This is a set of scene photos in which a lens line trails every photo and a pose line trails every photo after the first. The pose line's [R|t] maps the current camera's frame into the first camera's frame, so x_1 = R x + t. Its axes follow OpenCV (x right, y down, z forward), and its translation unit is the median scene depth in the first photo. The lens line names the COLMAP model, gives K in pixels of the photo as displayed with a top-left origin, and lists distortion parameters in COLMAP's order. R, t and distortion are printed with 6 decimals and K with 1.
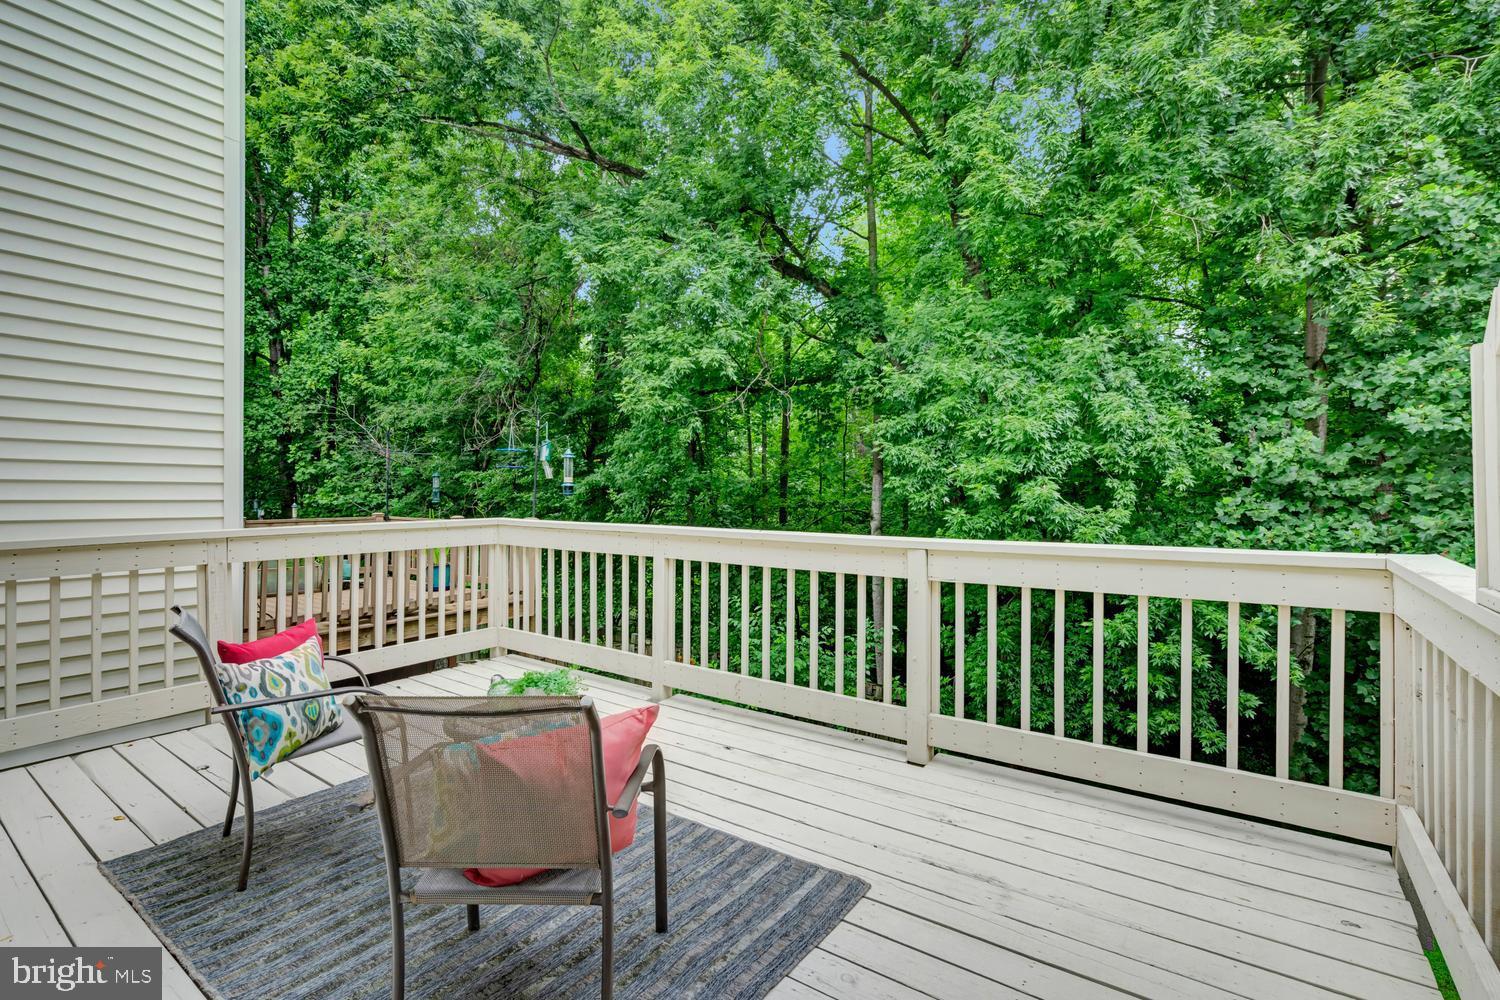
lens RADIAL K [[688.4, 0, 750.9], [0, 688.4, 517.0], [0, 0, 1]] dist [-0.004815, 0.002549]
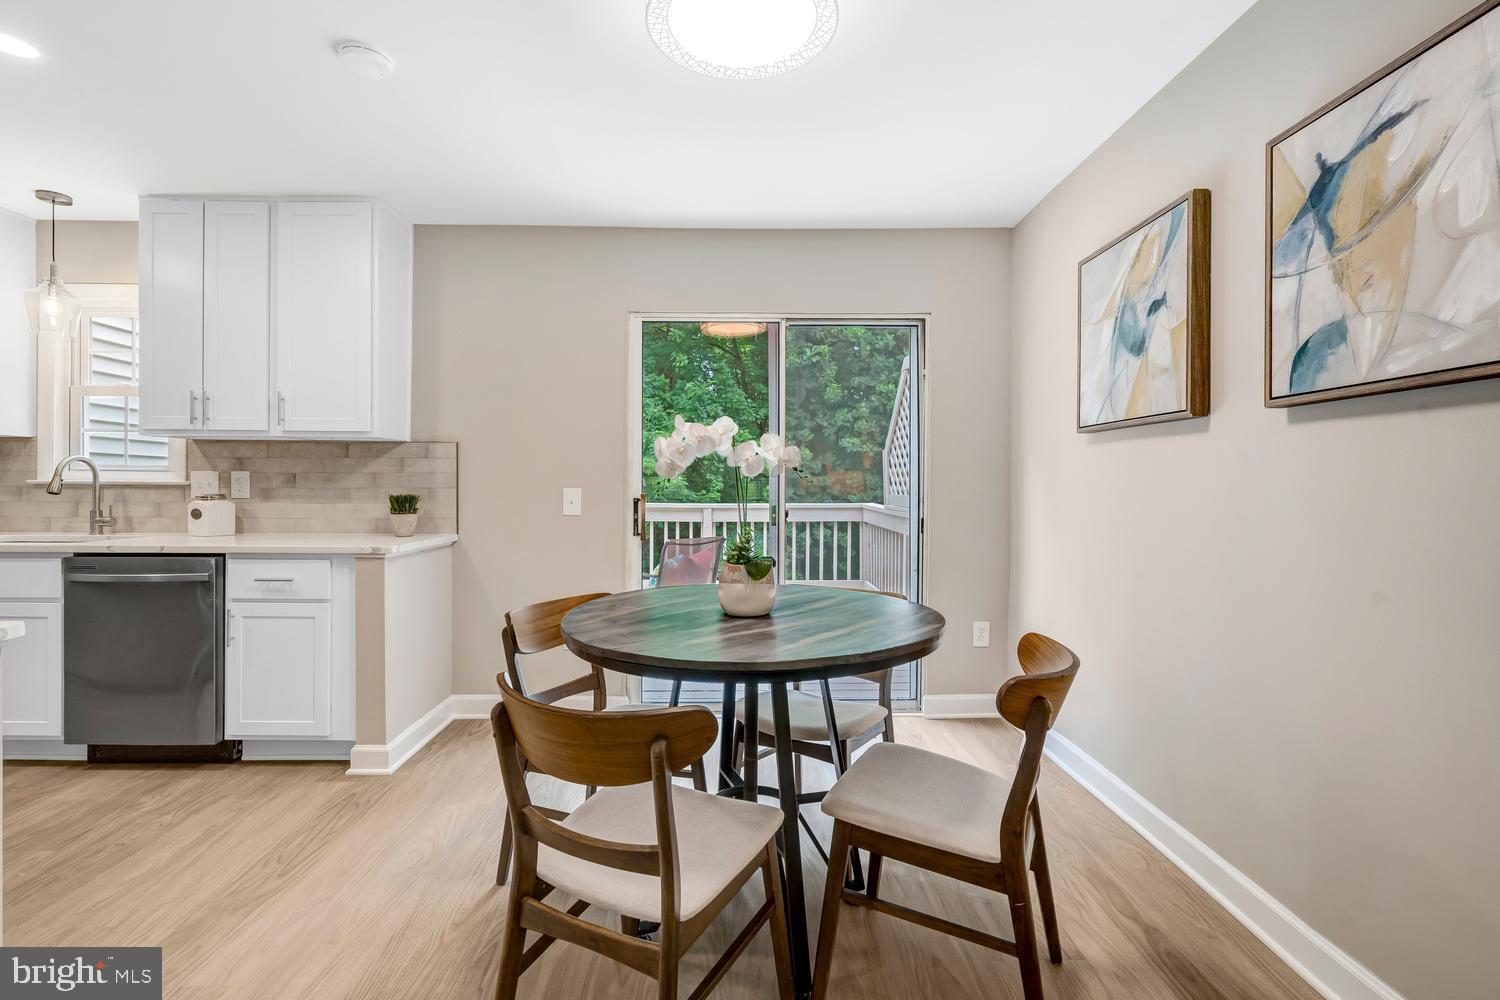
lens RADIAL K [[688.4, 0, 746.6], [0, 688.4, 489.9], [0, 0, 1]] dist [-0.004815, 0.002549]
pose [[0.802335, -0.001382, 0.596873, -0.357874], [0.015154, 0.999722, -0.018056, 0.010278], [-0.596682, 0.023531, 0.802133, -0.319039]]
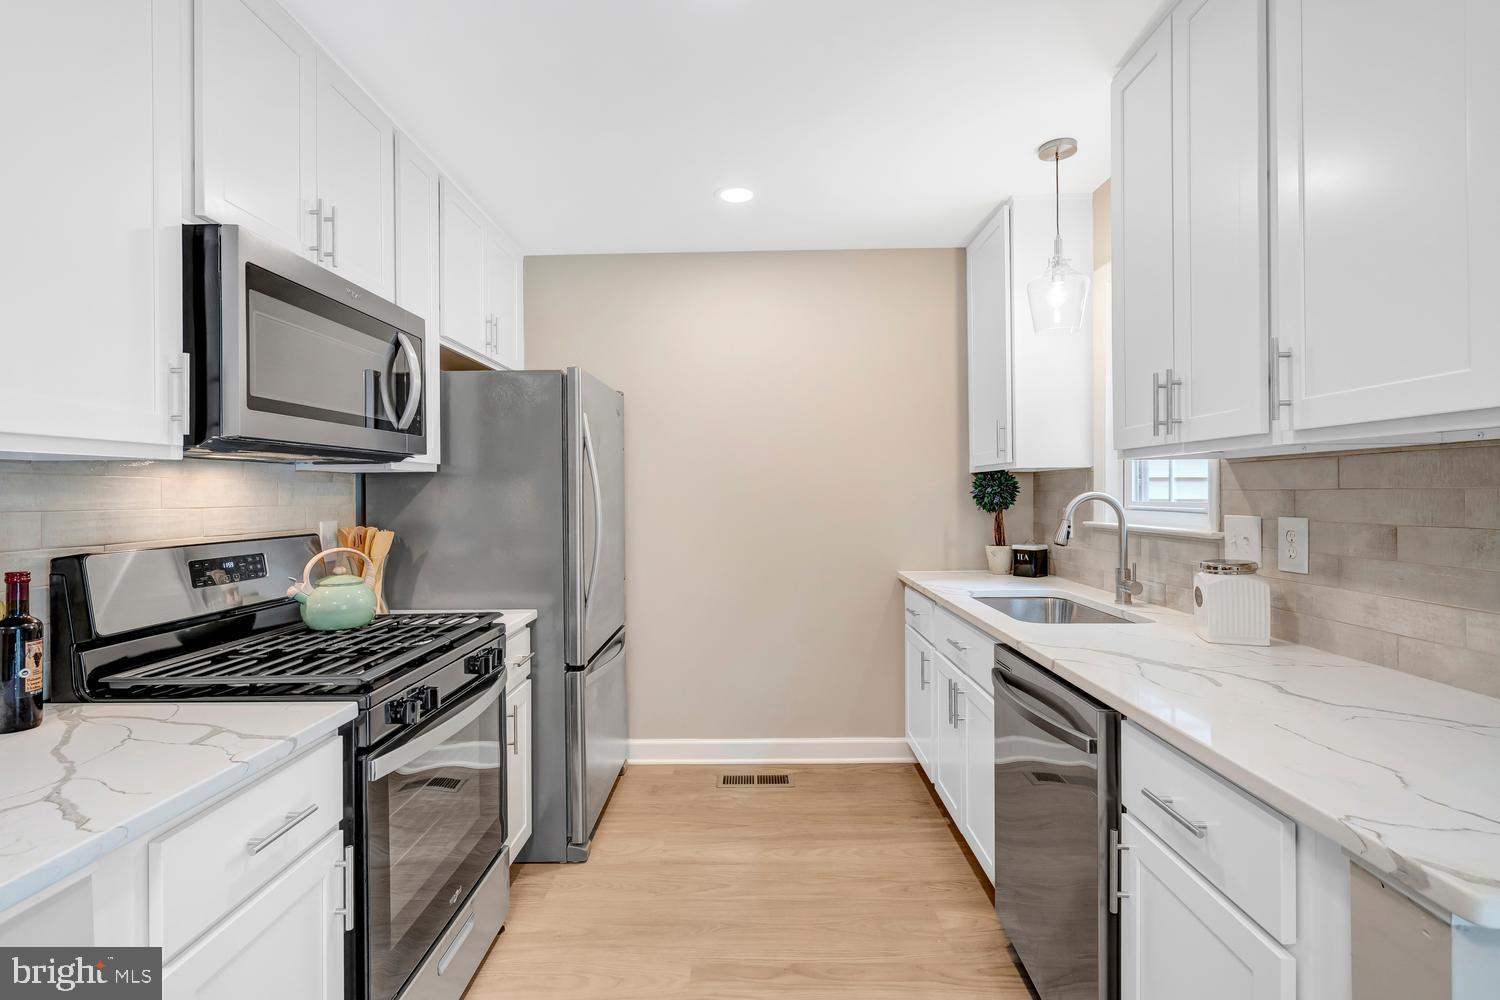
lens RADIAL K [[688.4, 0, 735.5], [0, 688.4, 488.6], [0, 0, 1]] dist [-0.004815, 0.002549]
pose [[0.551932, -0.013238, -0.833784, -0.283999], [-0.017331, 0.999476, -0.027341, -0.010941], [0.833709, 0.029541, 0.551413, -0.081001]]
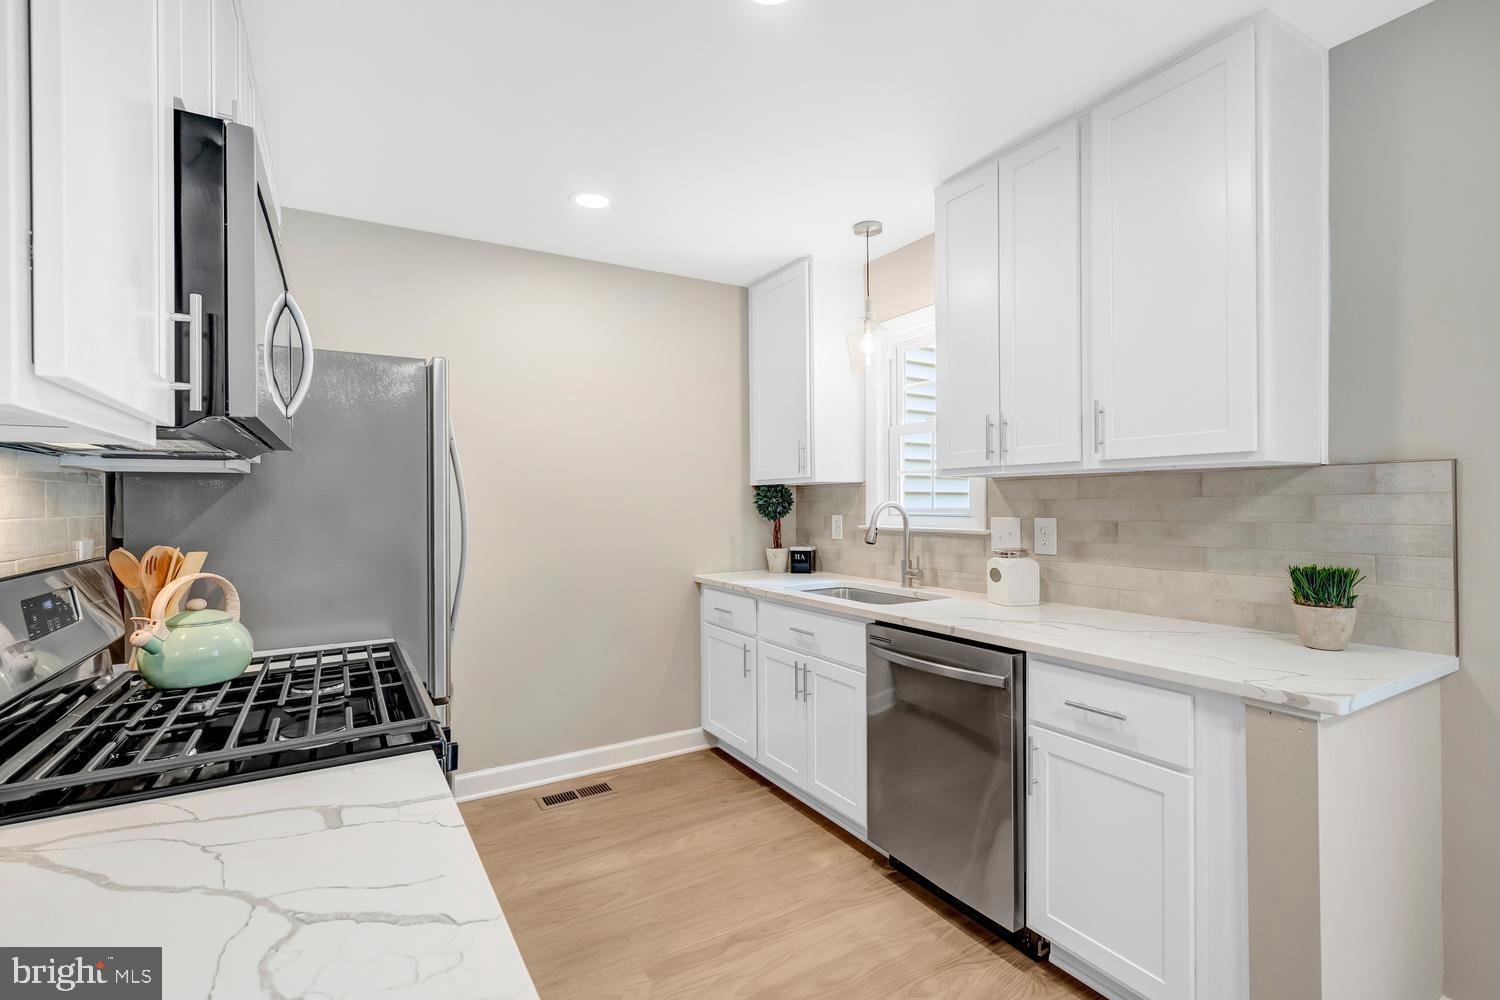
lens RADIAL K [[688.4, 0, 733.3], [0, 688.4, 501.1], [0, 0, 1]] dist [-0.004815, 0.002549]
pose [[0.909026, -0.010741, -0.416600, -0.354629], [-0.003483, 0.999437, -0.033369, -0.007939], [0.416724, 0.031784, 0.908477, -0.157565]]
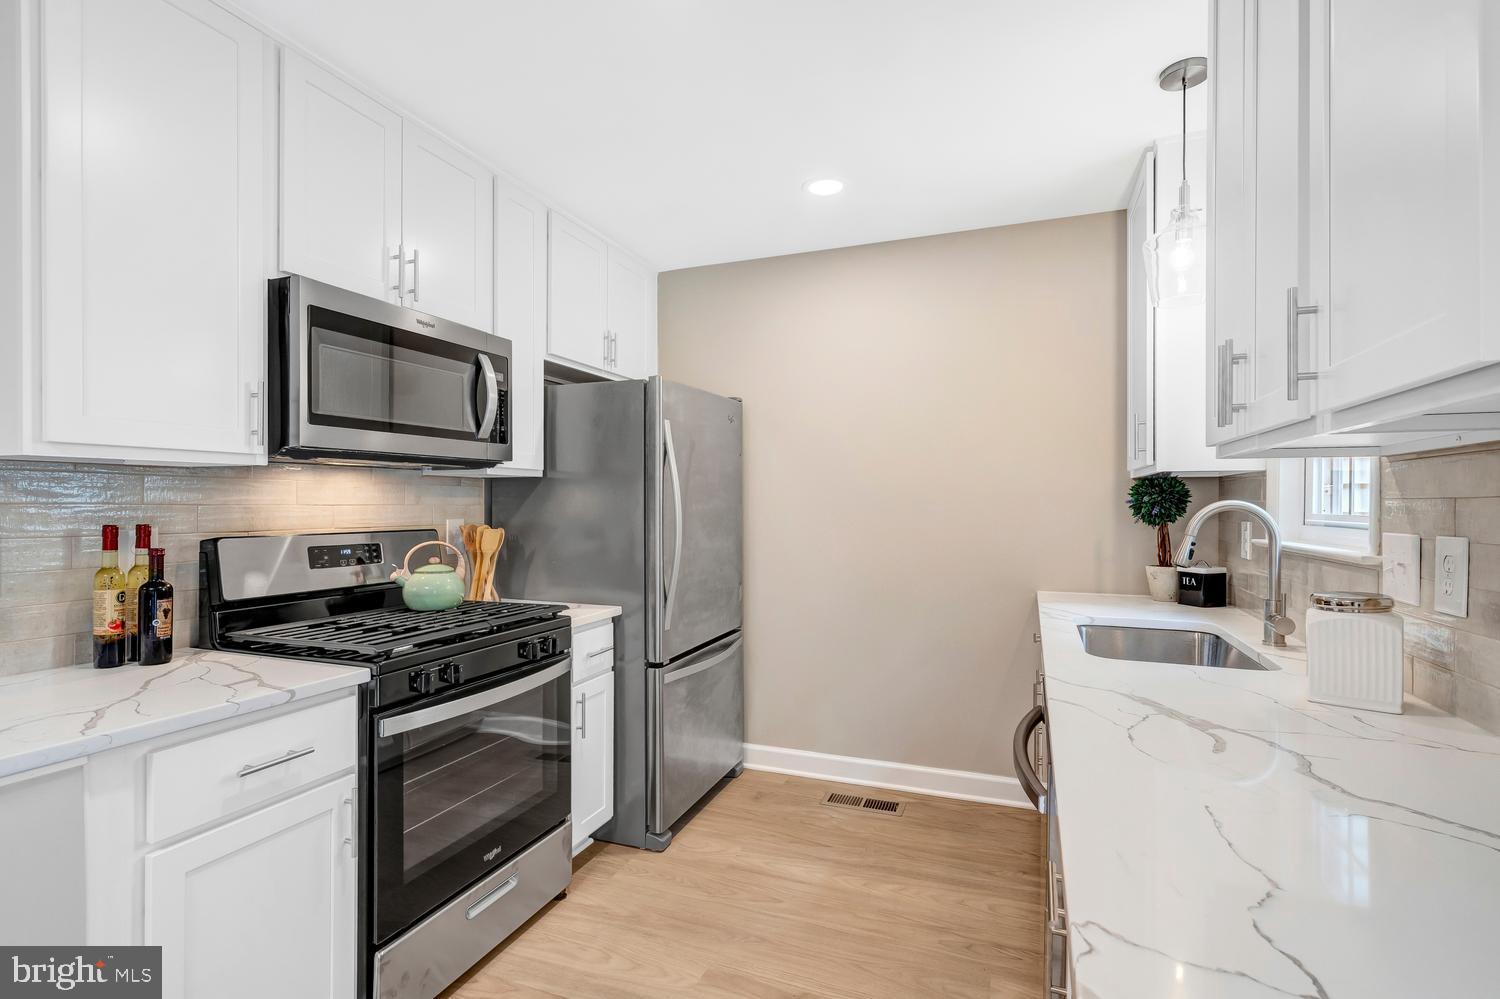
lens RADIAL K [[688.4, 0, 748.3], [0, 688.4, 503.3], [0, 0, 1]] dist [-0.004815, 0.002549]
pose [[0.226254, -0.005762, -0.974051, -0.260396], [-0.034304, 0.999315, -0.013880, -0.010554], [0.973464, 0.036555, 0.225901, -0.011906]]
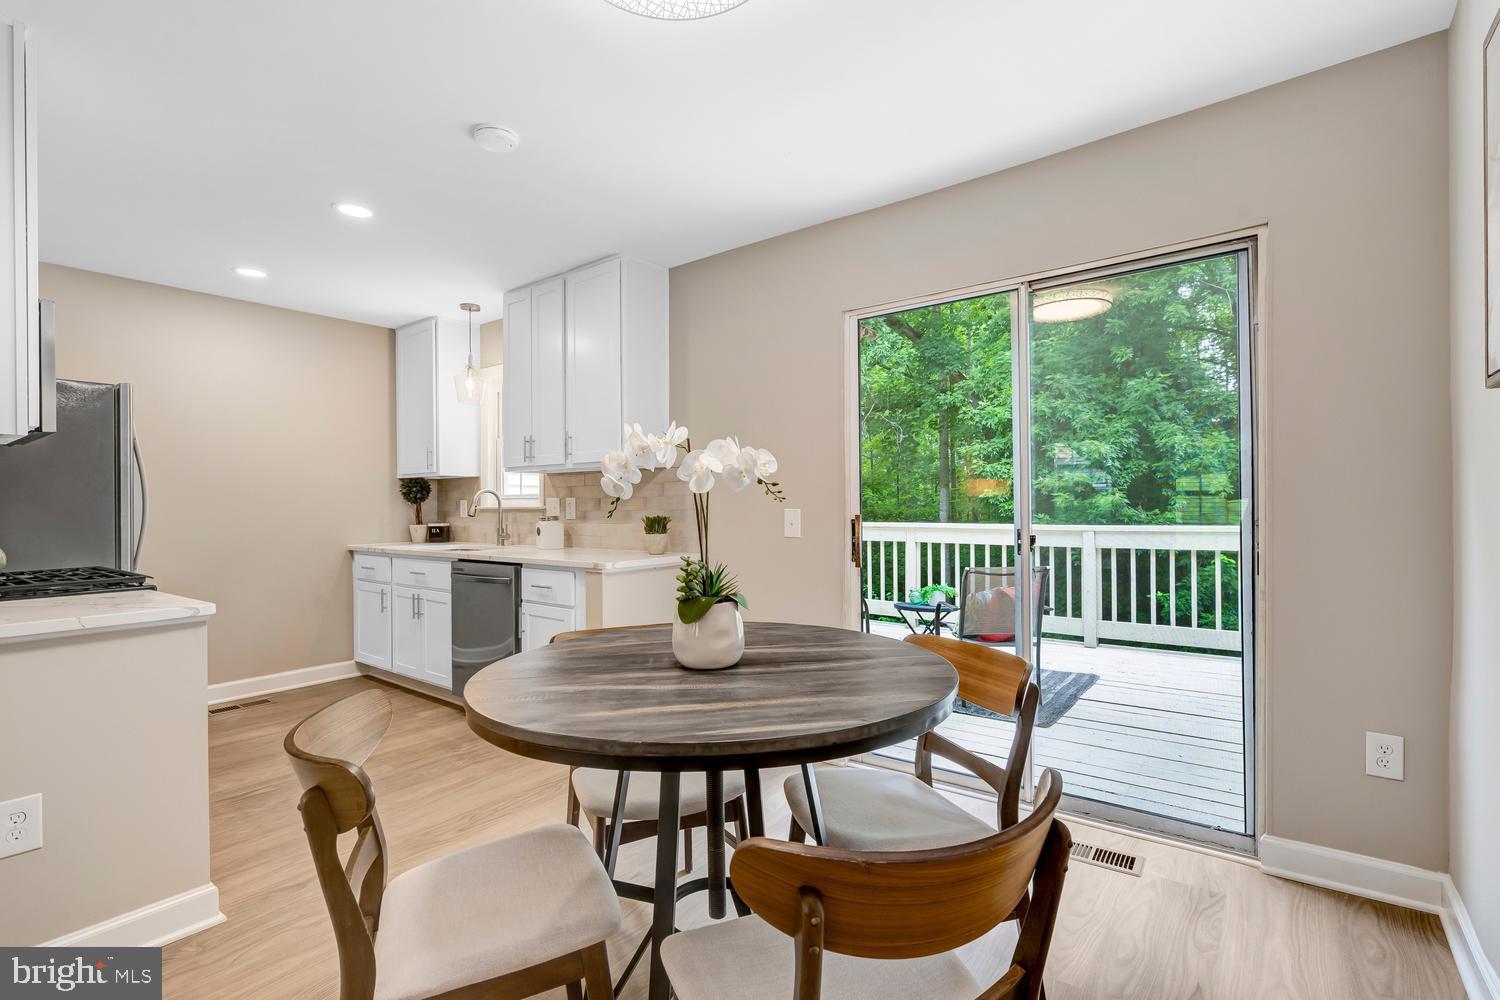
lens RADIAL K [[688.4, 0, 747.4], [0, 688.4, 510.7], [0, 0, 1]] dist [-0.004815, 0.002549]
pose [[0.999335, -0.009845, -0.035104, -0.218841], [0.008966, 0.999644, -0.025111, 0.010809], [0.035339, 0.024780, 0.999068, -0.317074]]
